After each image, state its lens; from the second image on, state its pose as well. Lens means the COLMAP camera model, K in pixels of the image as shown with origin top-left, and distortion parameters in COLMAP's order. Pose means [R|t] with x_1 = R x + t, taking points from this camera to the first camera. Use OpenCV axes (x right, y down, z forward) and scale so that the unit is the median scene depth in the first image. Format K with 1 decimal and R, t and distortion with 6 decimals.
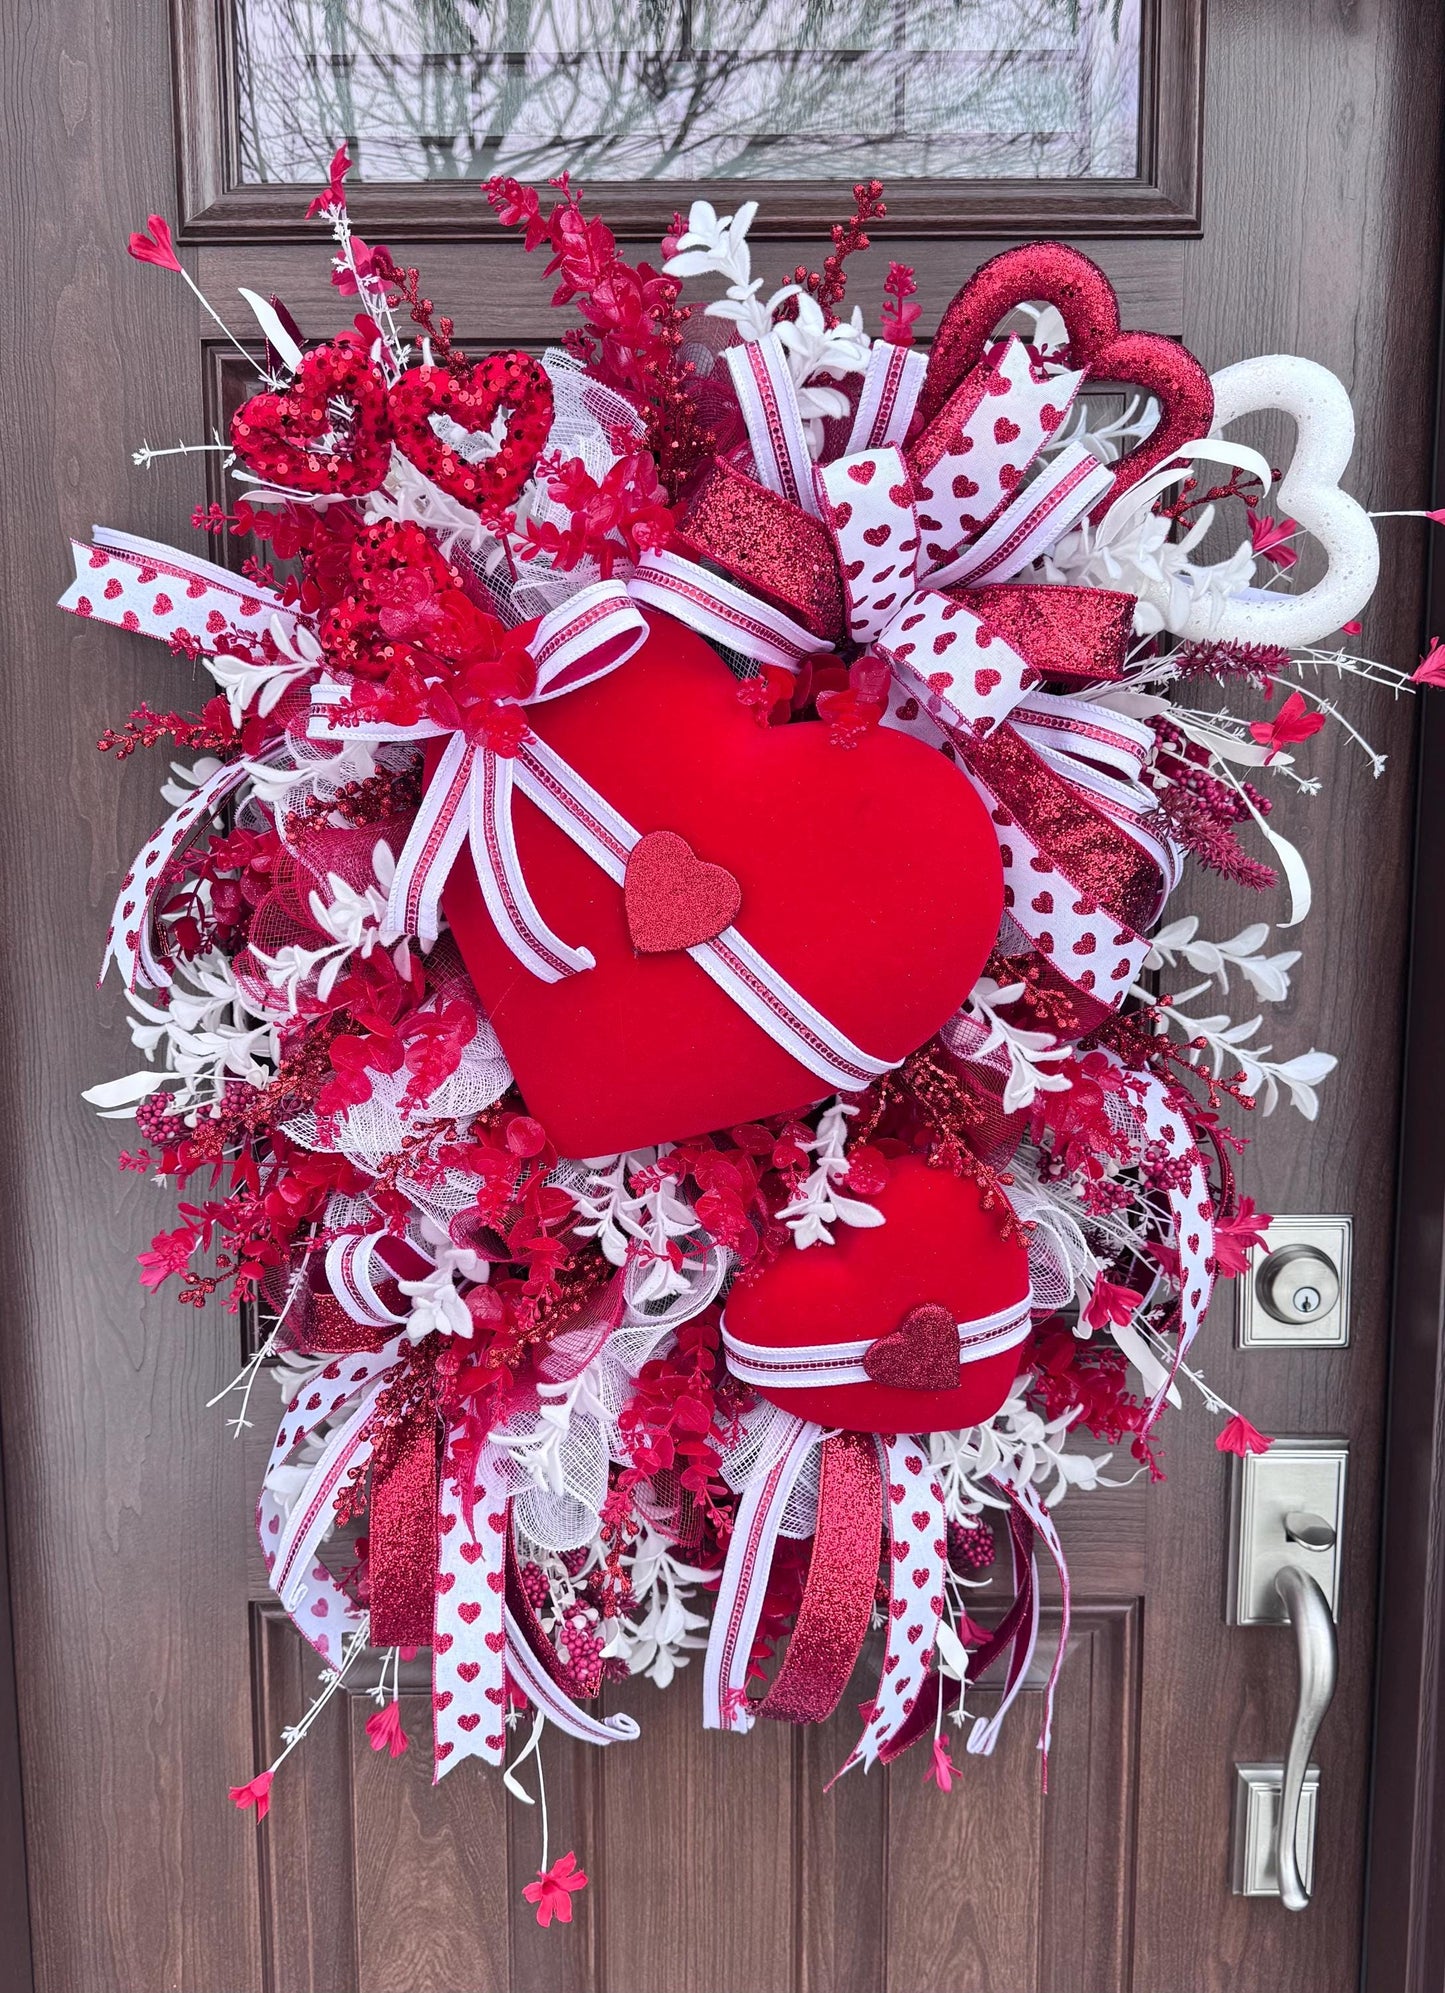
lens RADIAL K [[1987.6, 0, 675.7], [0, 1987.6, 1101.9], [0, 0, 1]] dist [0.108931, 0.000000]
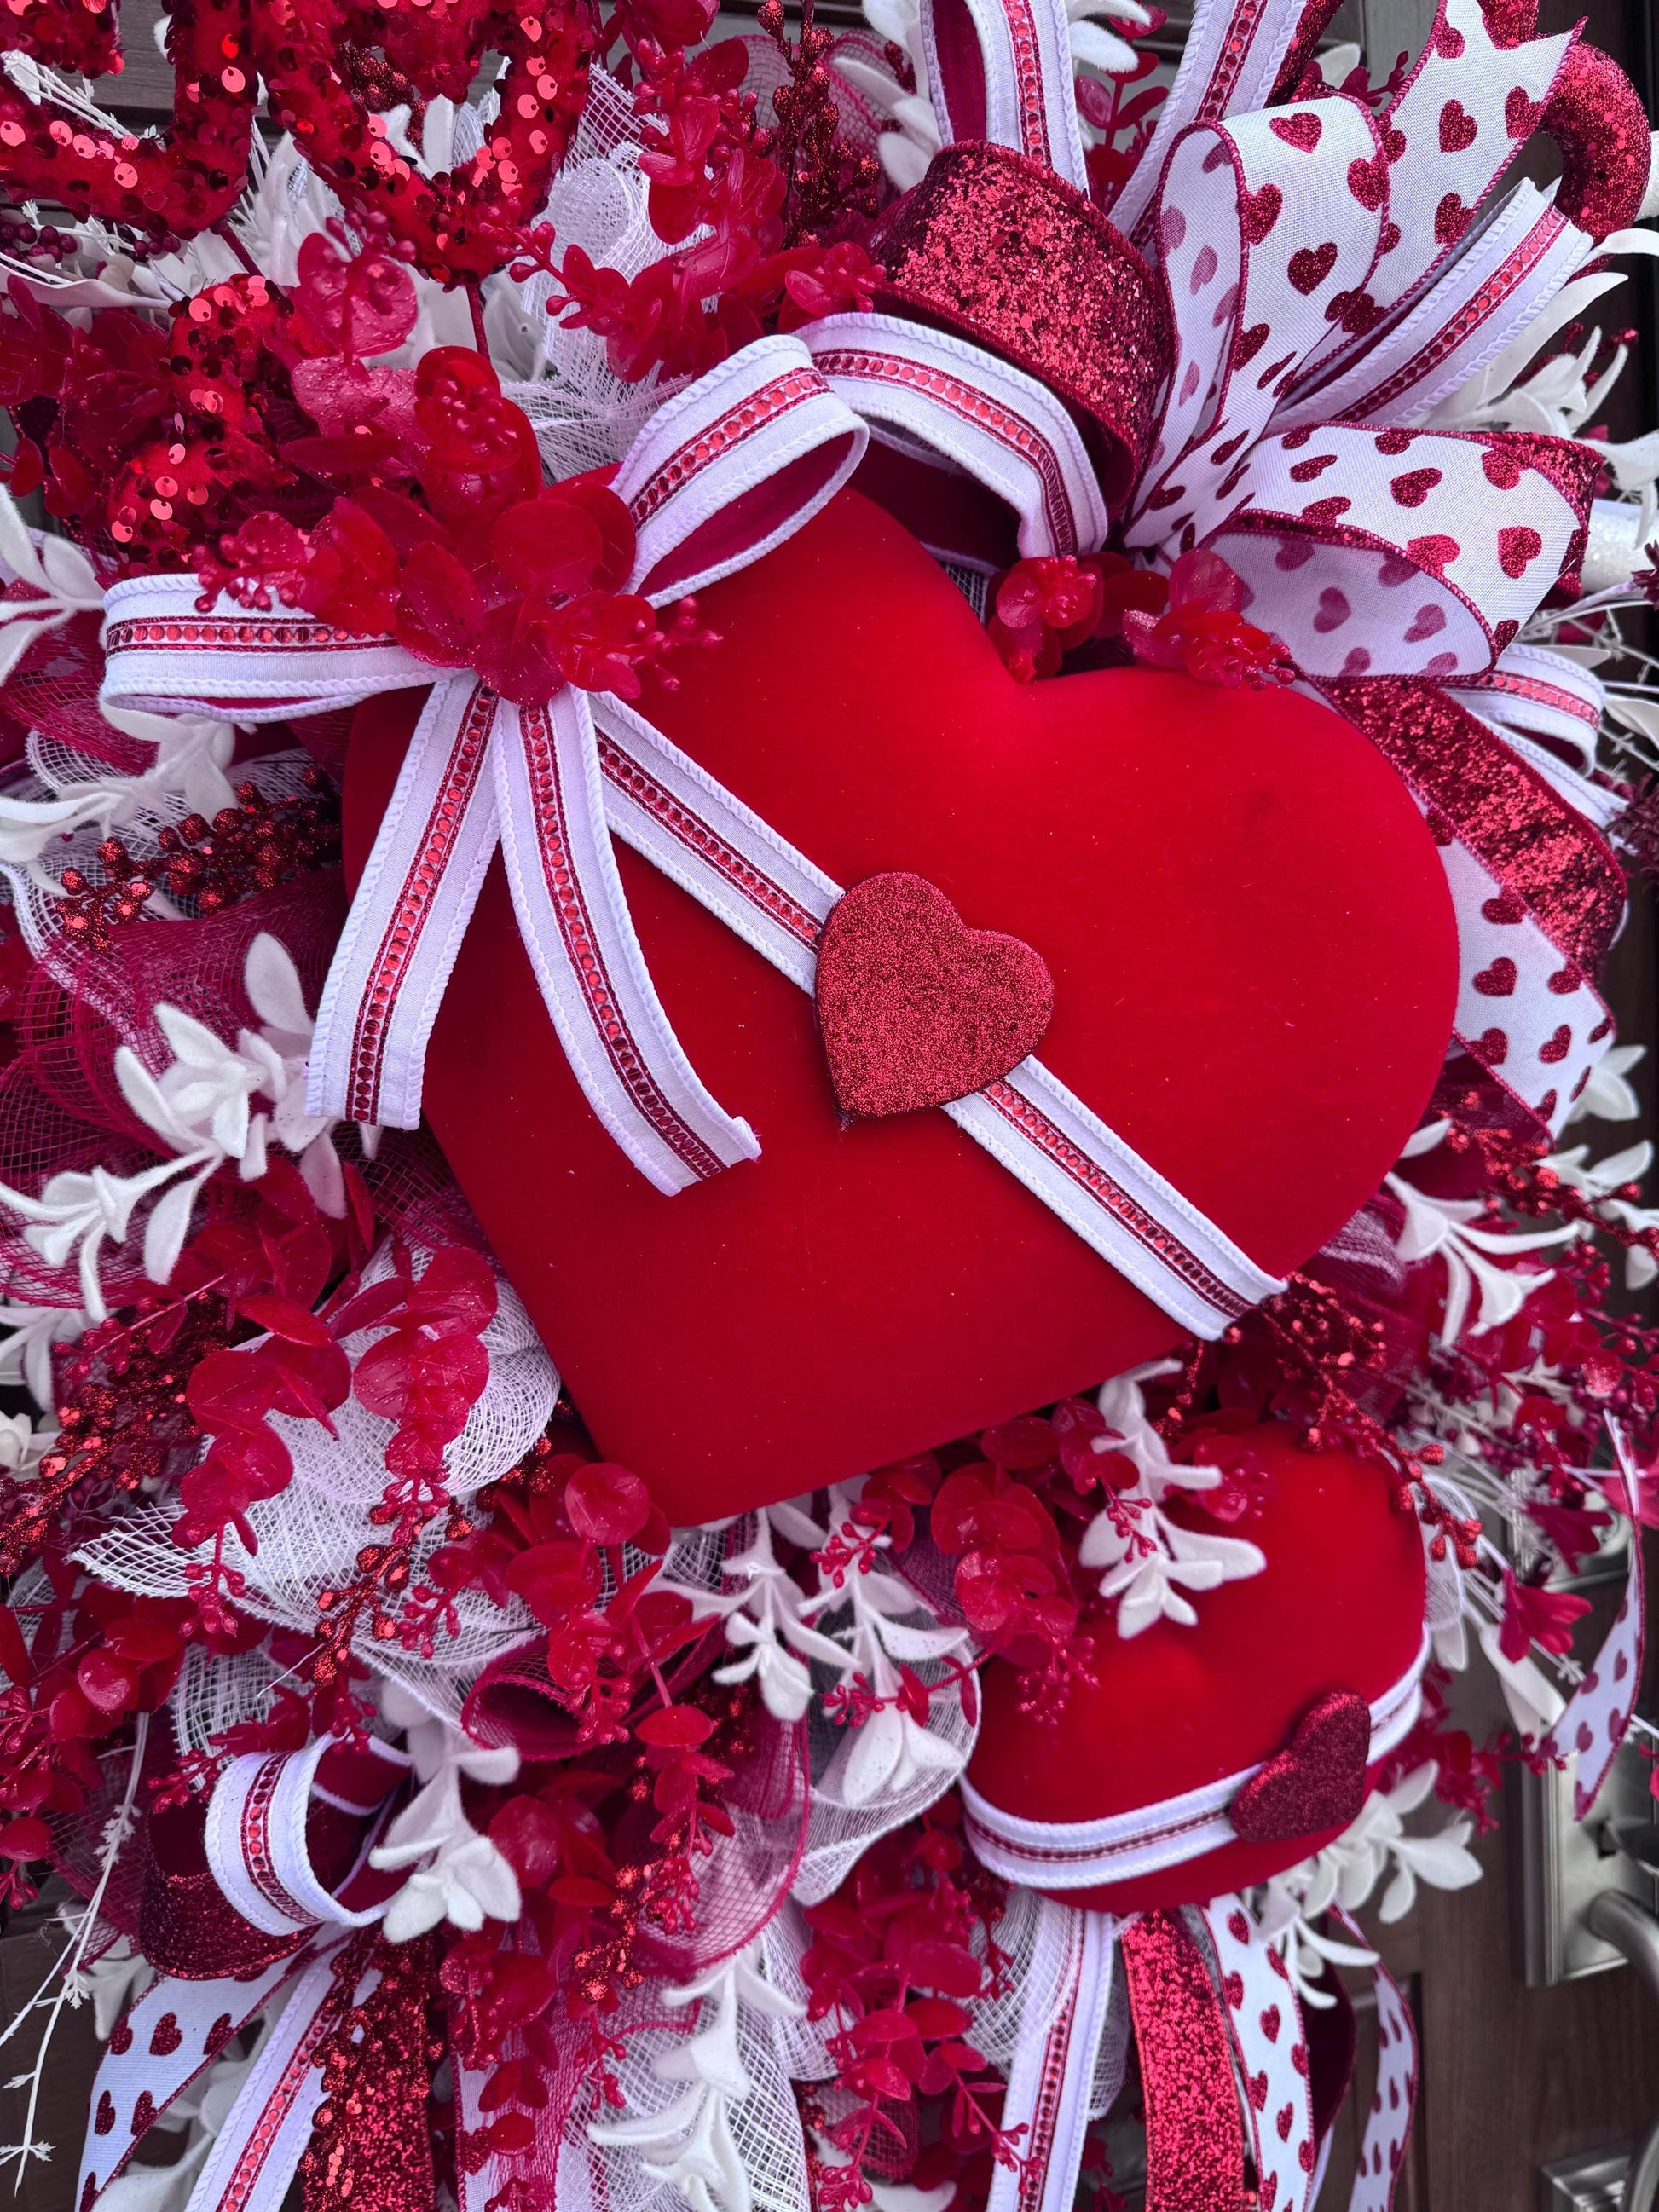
lens RADIAL K [[1669.0, 0, 834.4], [0, 1669.0, 1099.4], [0, 0, 1]] dist [0.009898, -0.035519]
pose [[0.952509, -0.078085, 0.294330, -0.138335], [0.101218, 0.992792, -0.064177, -0.051556], [-0.287197, 0.090921, 0.953547, 0.578657]]
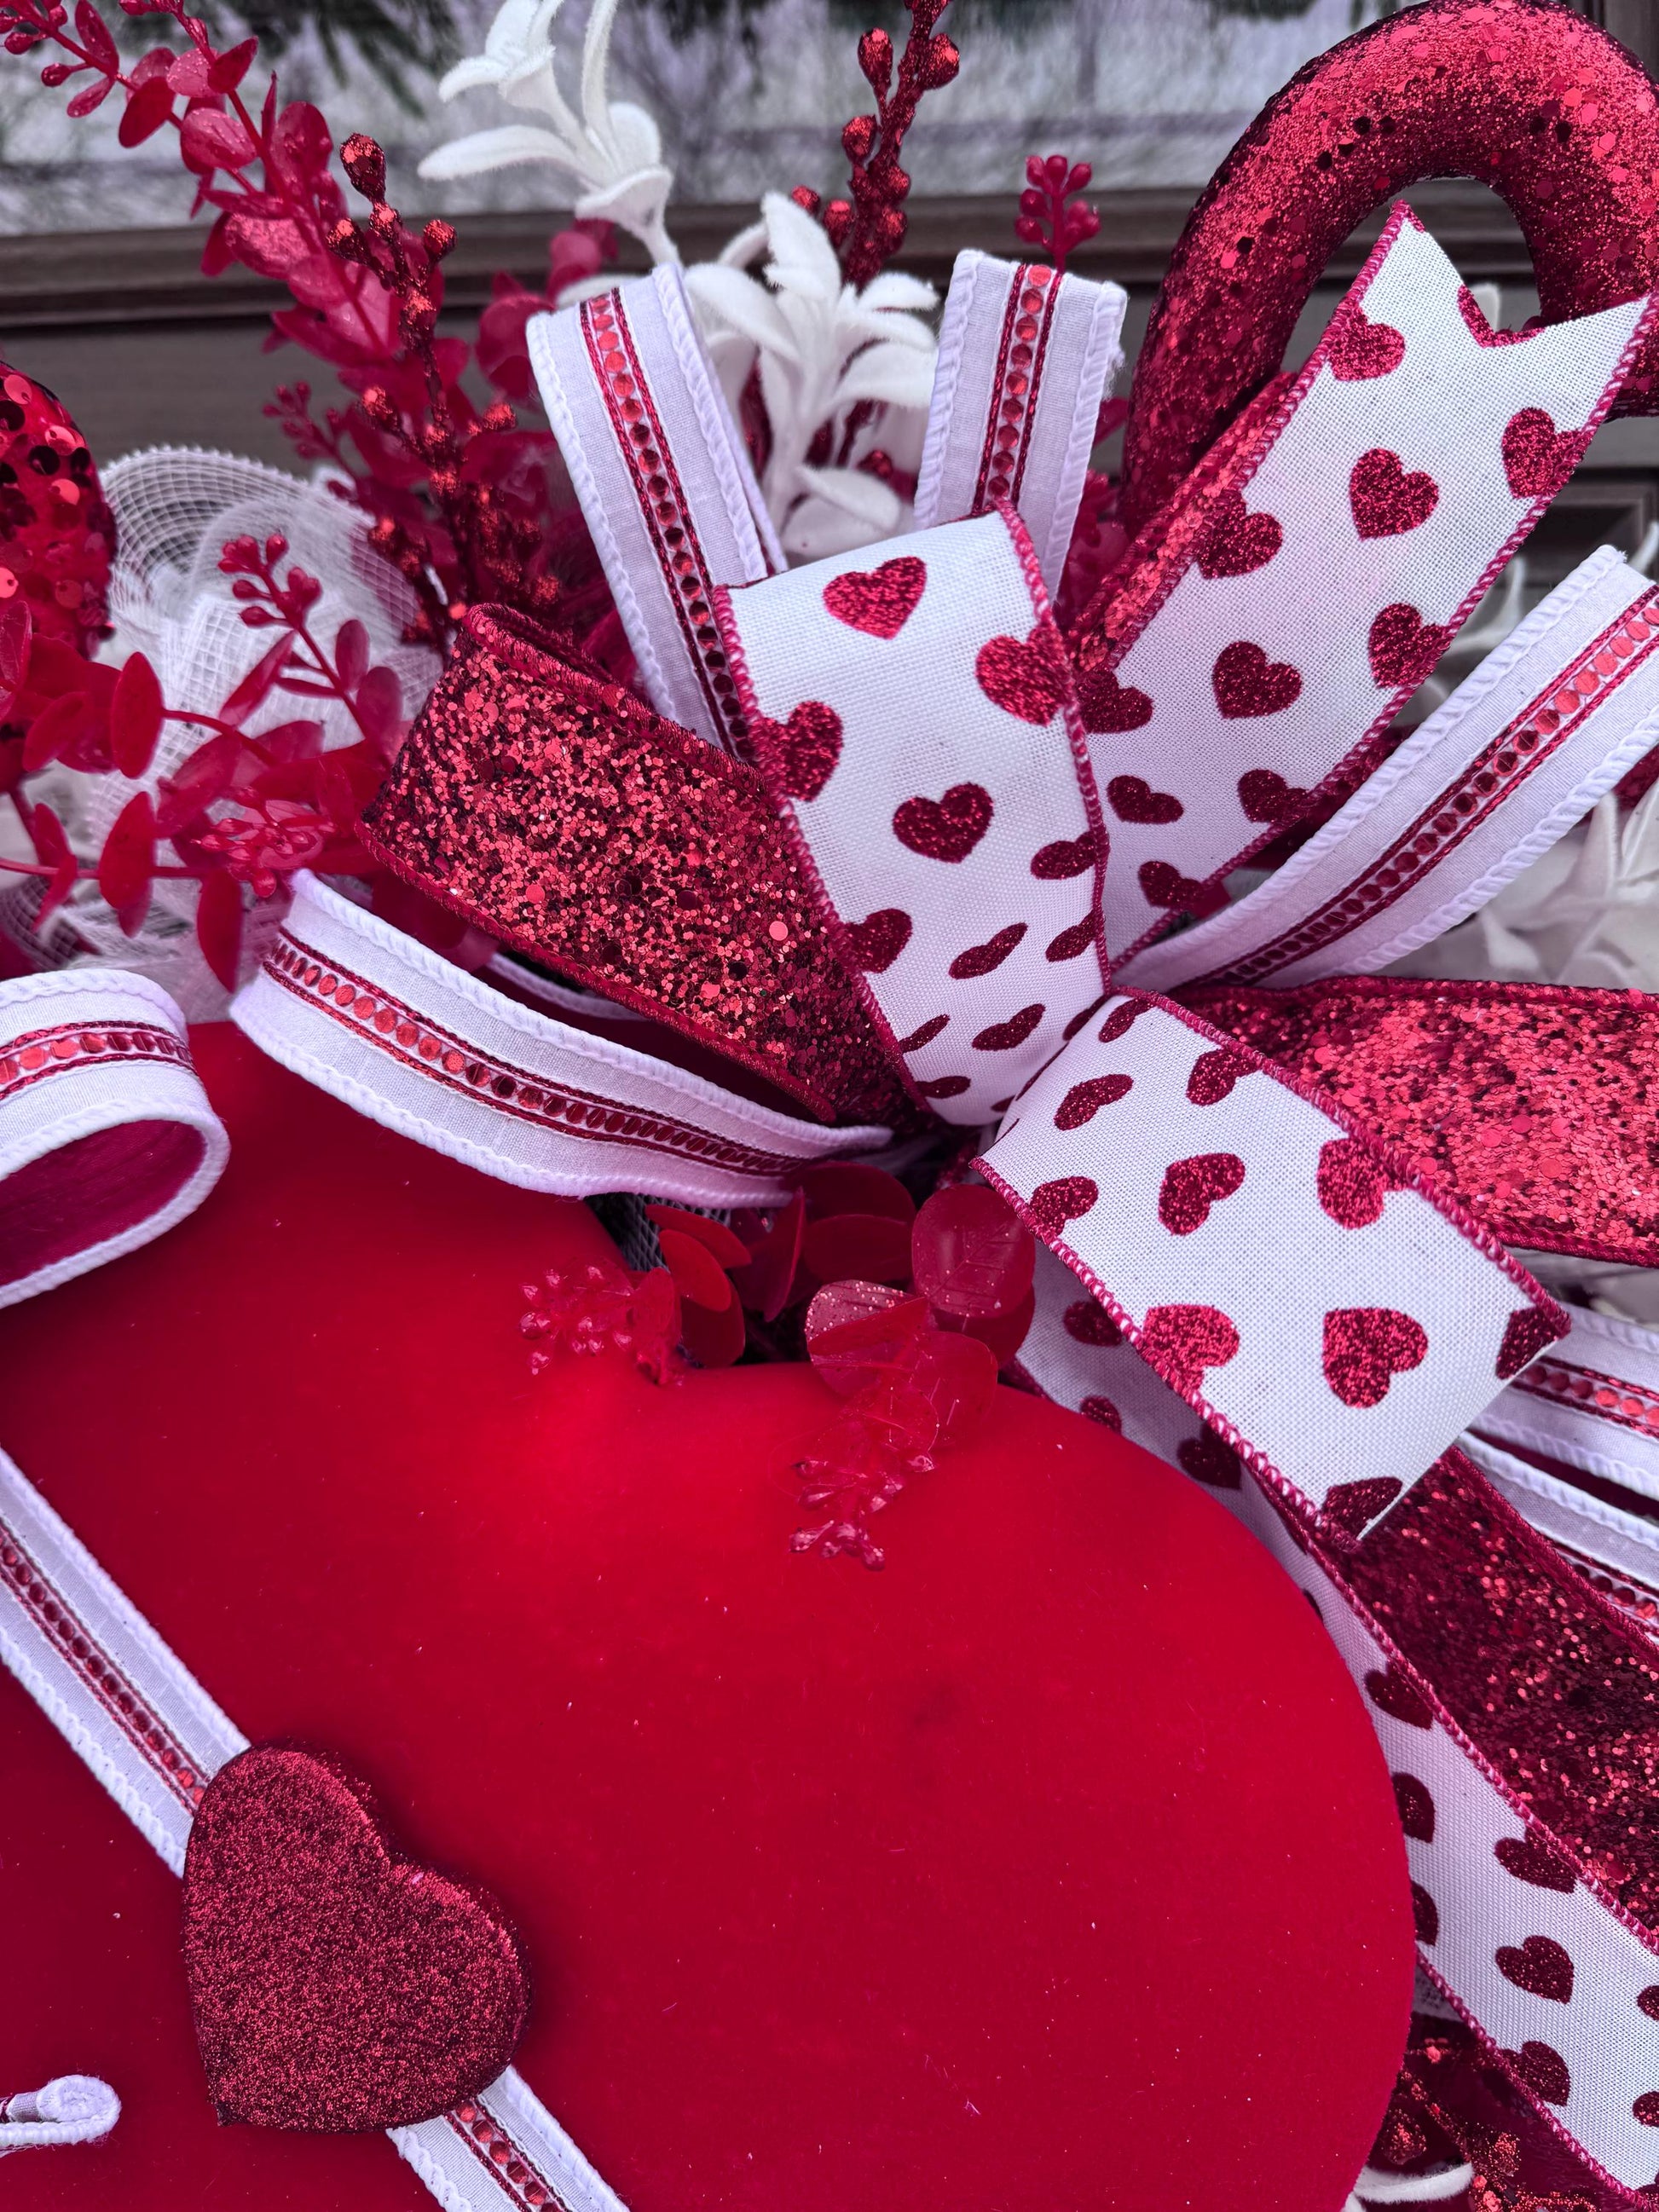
lens RADIAL K [[1669.0, 0, 850.9], [0, 1669.0, 1073.8], [0, 0, 1]] dist [0.009898, -0.035519]
pose [[0.997360, 0.003511, -0.072528, 0.092605], [-0.015160, 0.986888, -0.160695, -0.187539], [0.071013, 0.161370, 0.984336, 0.692374]]
